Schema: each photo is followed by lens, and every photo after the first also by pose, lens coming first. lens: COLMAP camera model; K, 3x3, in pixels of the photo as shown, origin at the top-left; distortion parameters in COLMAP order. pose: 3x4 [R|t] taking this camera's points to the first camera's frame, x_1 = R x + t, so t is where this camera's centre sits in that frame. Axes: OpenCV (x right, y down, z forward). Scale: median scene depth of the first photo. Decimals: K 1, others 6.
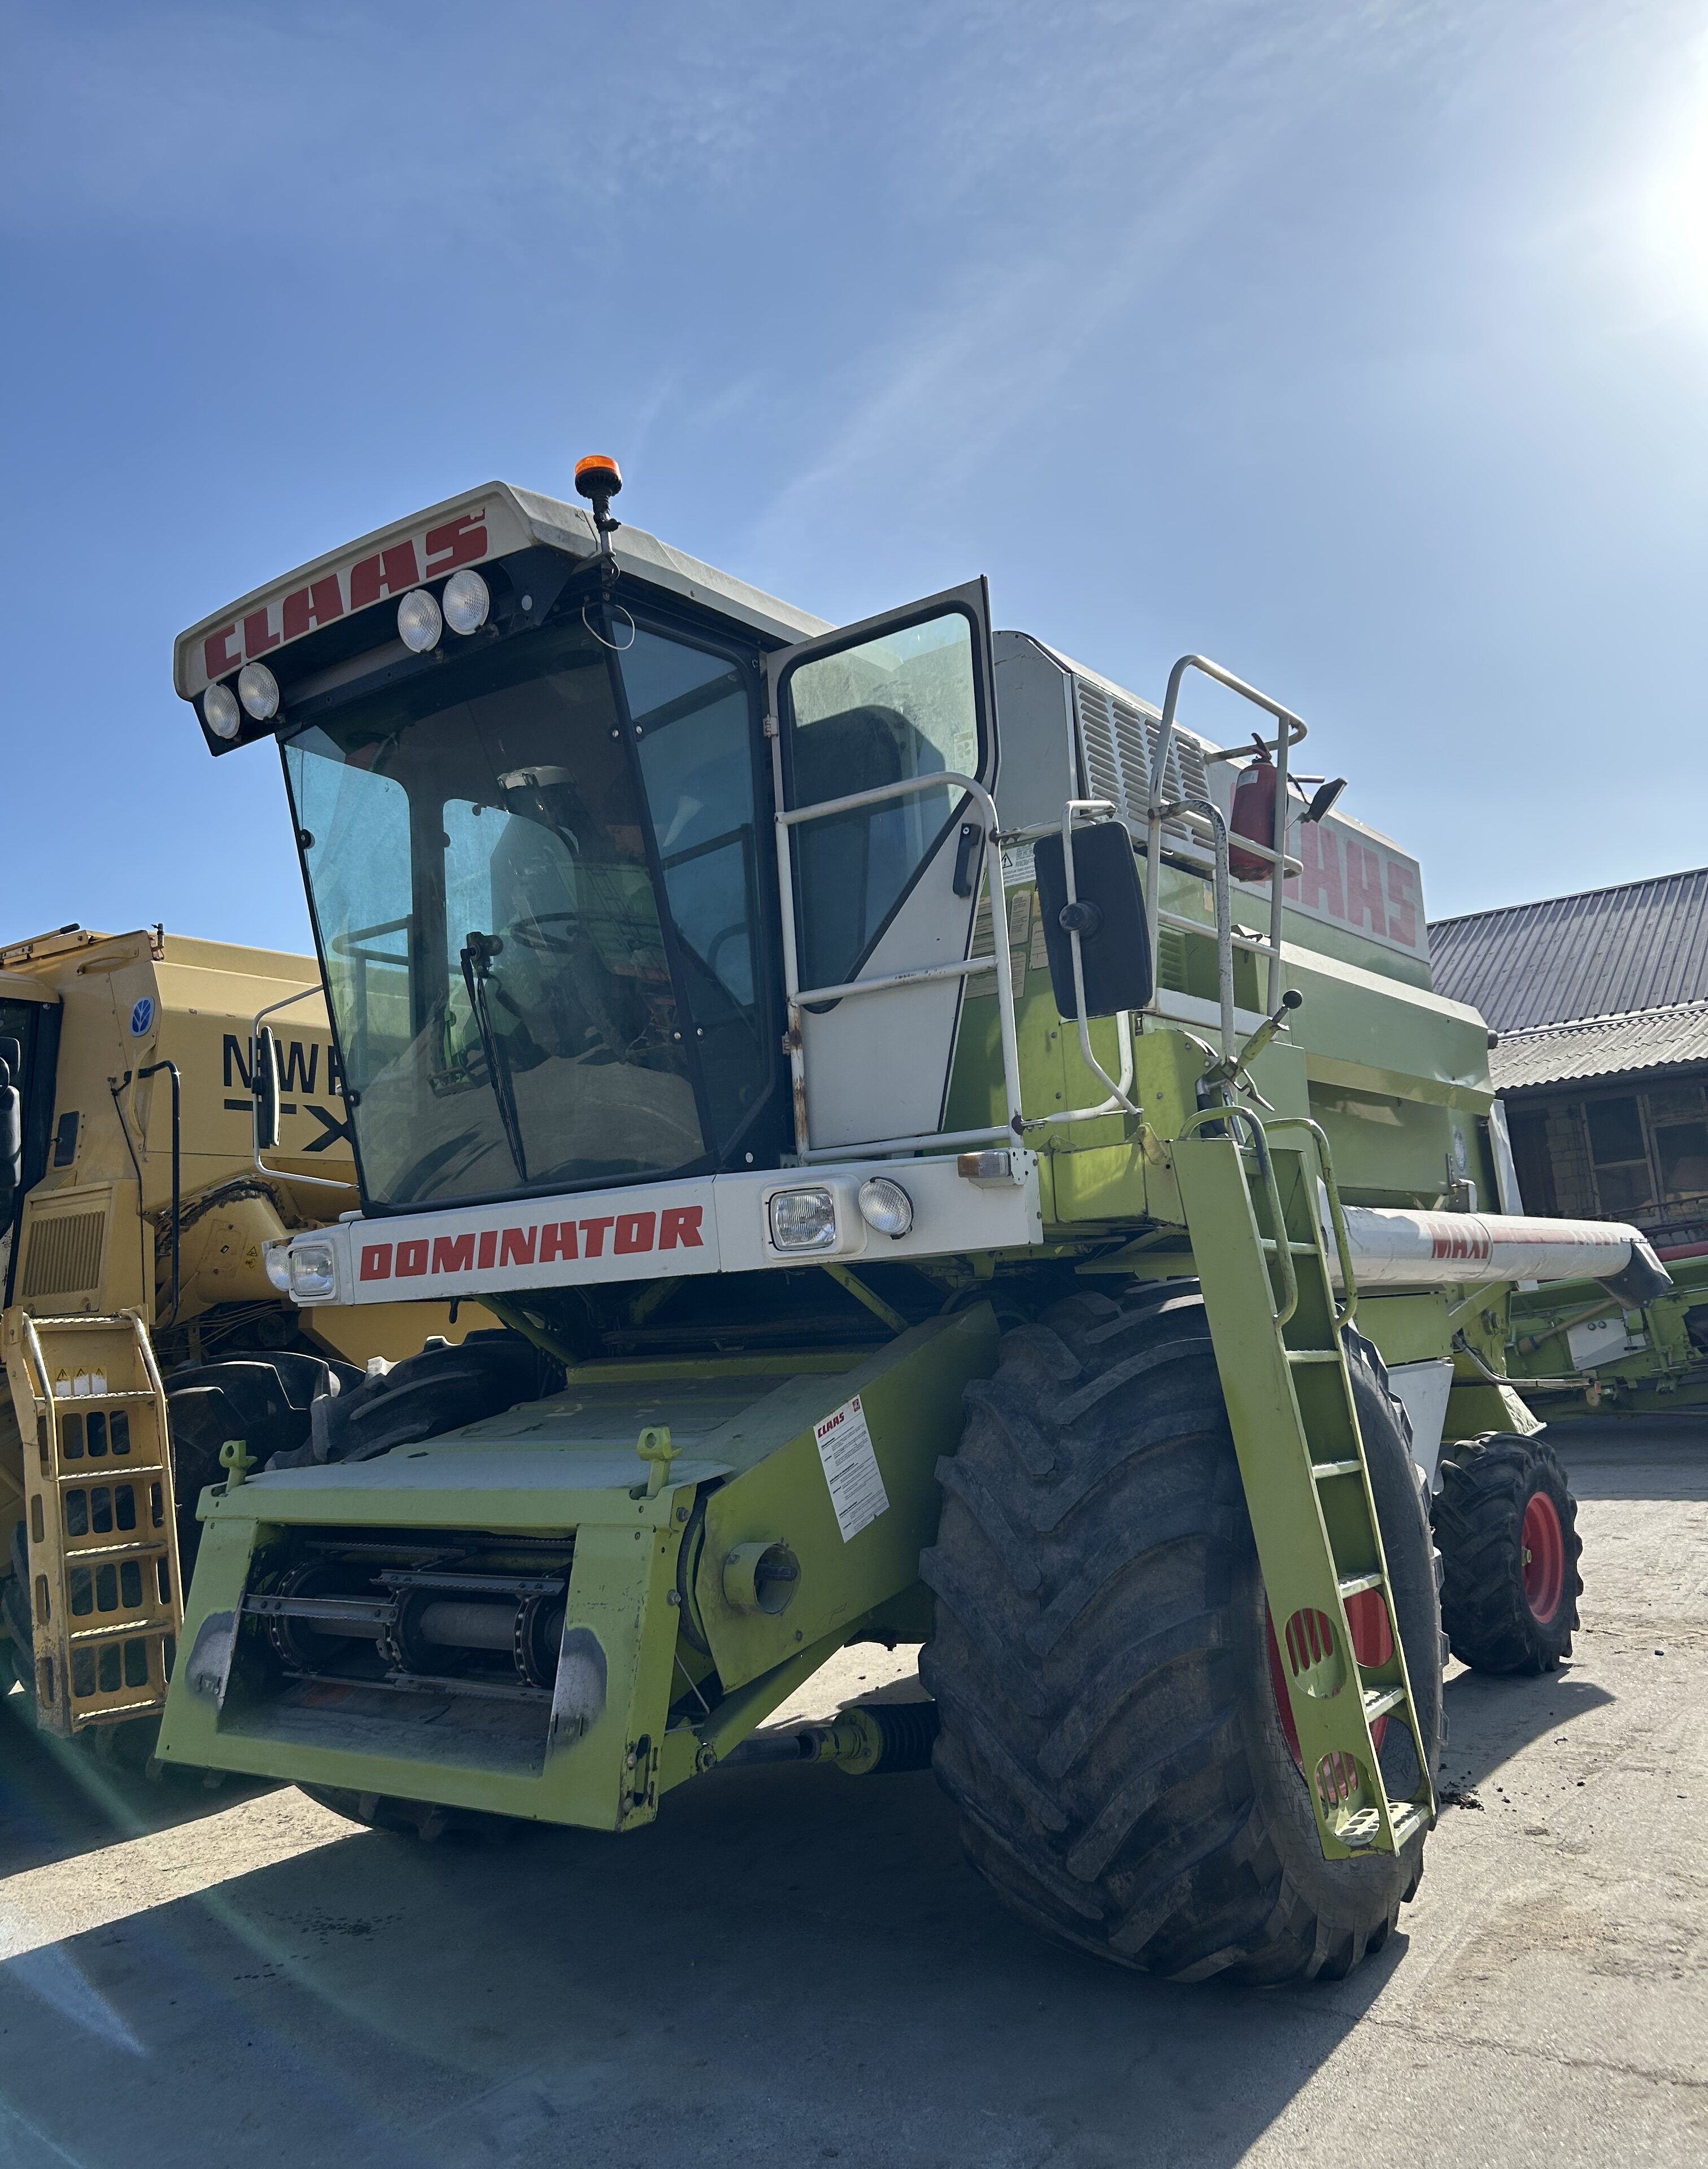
lens RADIAL K [[1692.4, 0, 849.2], [0, 1692.4, 1094.2], [0, 0, 1]] dist [0.059493, -0.059156]
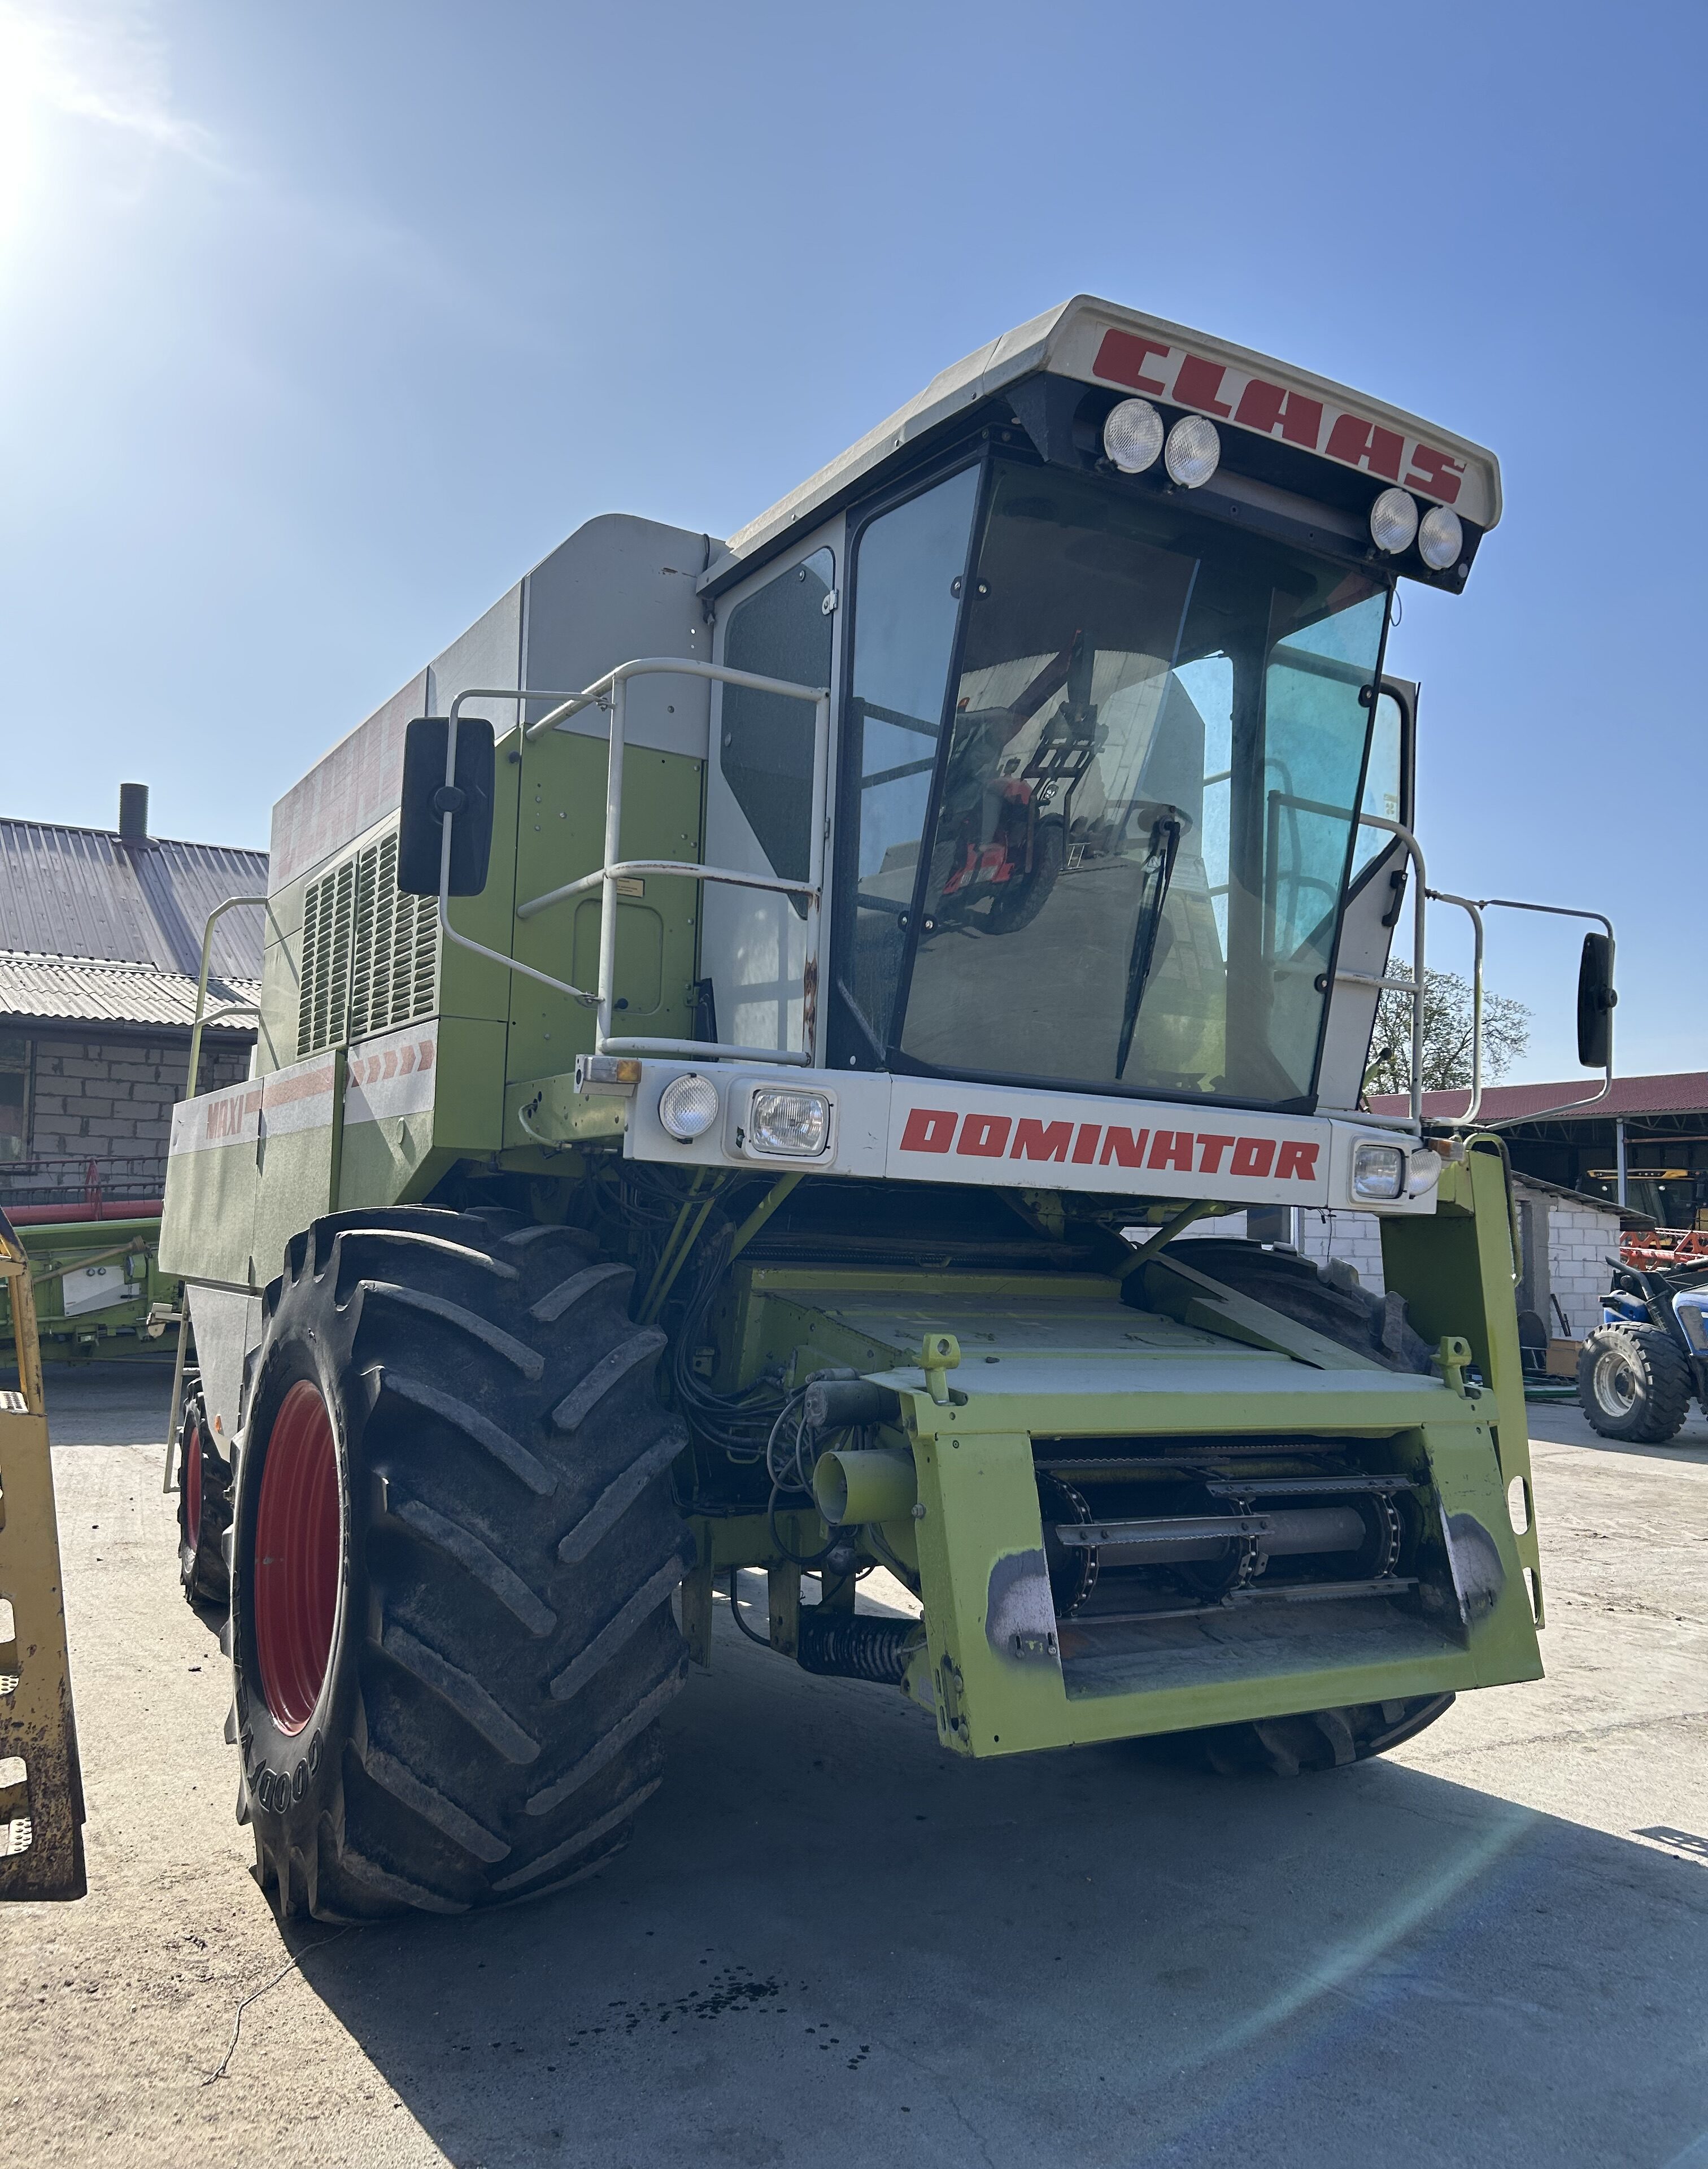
lens RADIAL K [[1692.4, 0, 849.2], [0, 1692.4, 1094.2], [0, 0, 1]] dist [0.059493, -0.059156]
pose [[0.395453, 0.161667, 0.904146, -1.113388], [-0.183132, 0.978501, -0.094864, 0.179523], [-0.900044, -0.128064, 0.416558, 0.763784]]
